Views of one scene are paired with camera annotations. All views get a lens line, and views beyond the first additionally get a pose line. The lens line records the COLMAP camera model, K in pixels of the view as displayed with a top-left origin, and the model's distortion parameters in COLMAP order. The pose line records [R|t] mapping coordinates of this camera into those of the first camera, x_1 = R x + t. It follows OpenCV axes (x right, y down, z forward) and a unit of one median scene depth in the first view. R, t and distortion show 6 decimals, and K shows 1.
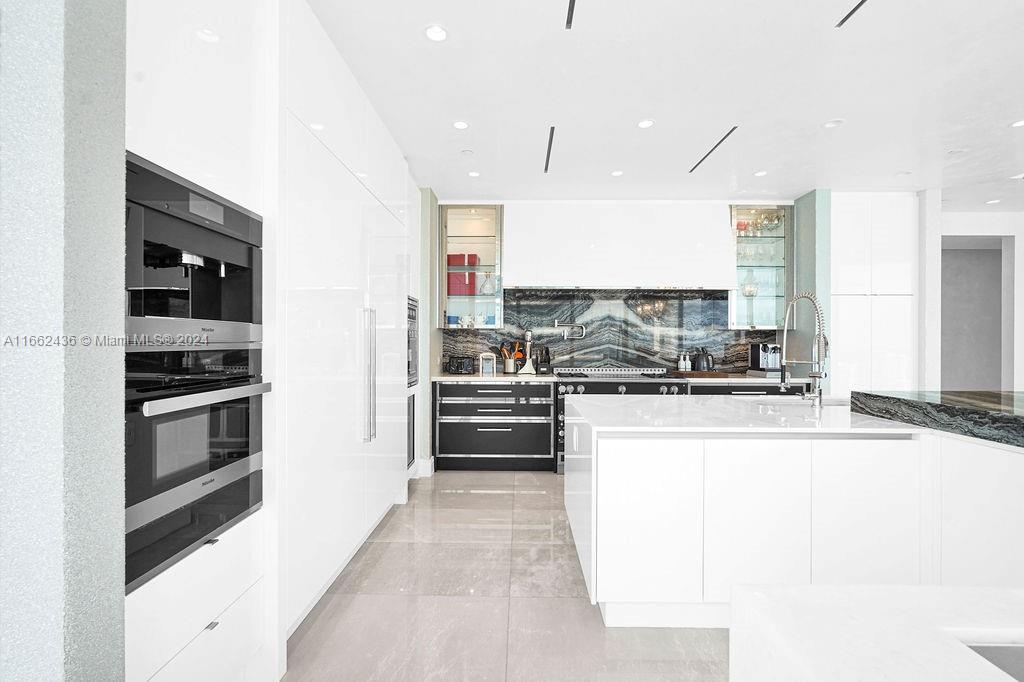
lens RADIAL K [[460.7, 0, 512.0], [0, 460.7, 341.0], [0, 0, 1]] dist [-0.003054, -0.000152]
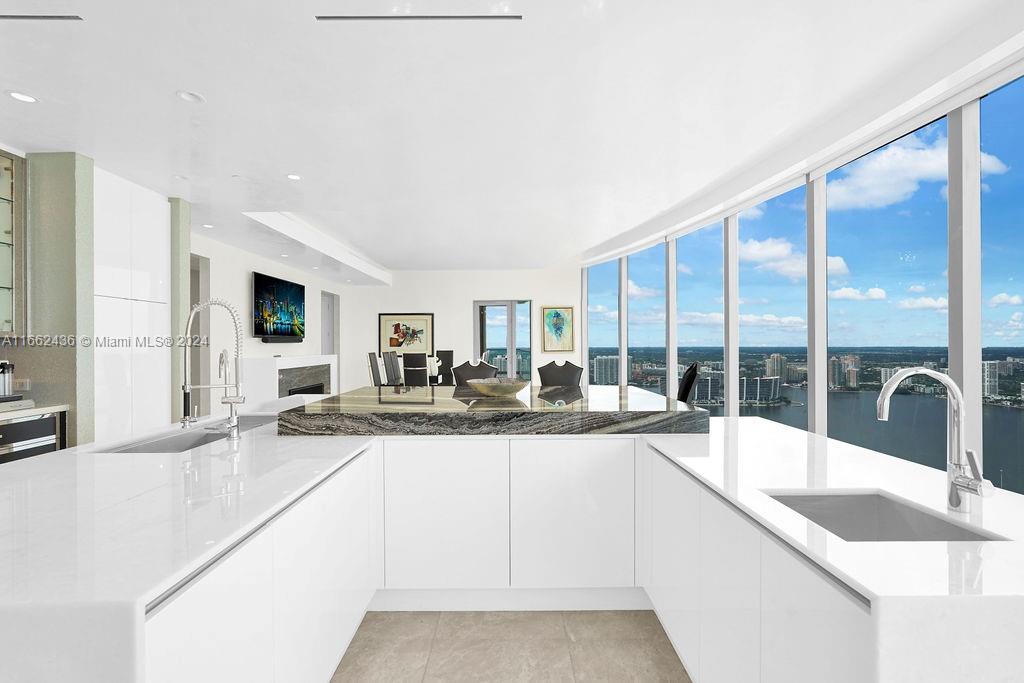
lens RADIAL K [[460.7, 0, 512.0], [0, 460.7, 341.5], [0, 0, 1]] dist [-0.003054, -0.000152]
pose [[-0.019984, 0.002881, 0.999796, -0.196259], [0.000564, 0.999996, -0.002870, -0.032324], [-0.999800, 0.000507, -0.019985, 0.563546]]
